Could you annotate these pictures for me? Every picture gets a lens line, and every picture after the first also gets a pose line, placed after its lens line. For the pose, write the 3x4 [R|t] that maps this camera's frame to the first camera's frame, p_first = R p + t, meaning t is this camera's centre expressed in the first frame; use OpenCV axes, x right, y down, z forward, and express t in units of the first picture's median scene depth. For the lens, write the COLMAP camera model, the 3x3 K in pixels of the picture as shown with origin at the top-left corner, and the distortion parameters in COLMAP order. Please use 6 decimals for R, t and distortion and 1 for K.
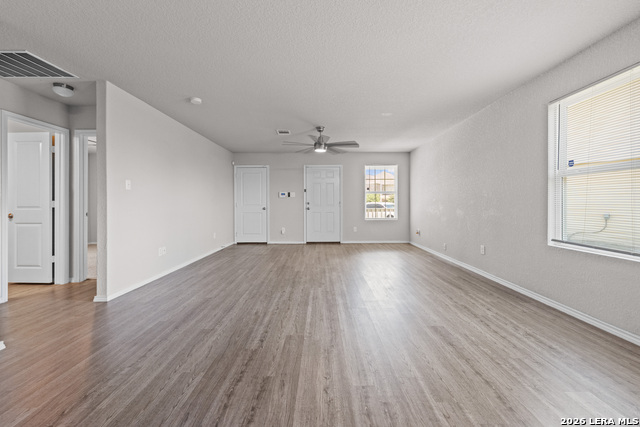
lens RADIAL K [[255.4, 0, 320.5], [0, 255.4, 203.1], [0, 0, 1]] dist [0.008248, -0.001052]
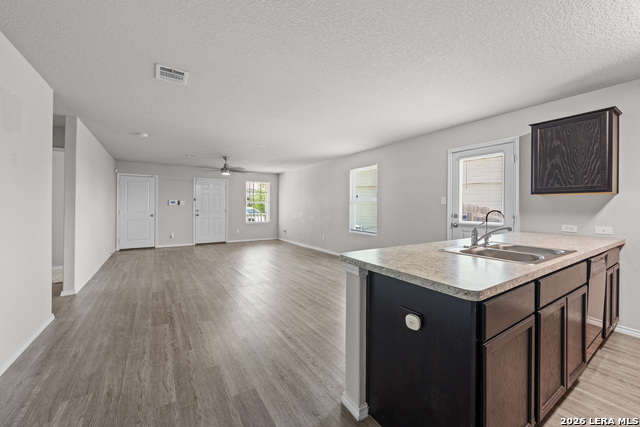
lens RADIAL K [[255.4, 0, 324.4], [0, 255.4, 207.0], [0, 0, 1]] dist [0.008248, -0.001052]
pose [[0.828255, 0.008270, 0.560291, -0.227945], [-0.010023, 0.999950, 0.000058, -0.021886], [-0.560262, -0.005664, 0.828296, -0.302778]]
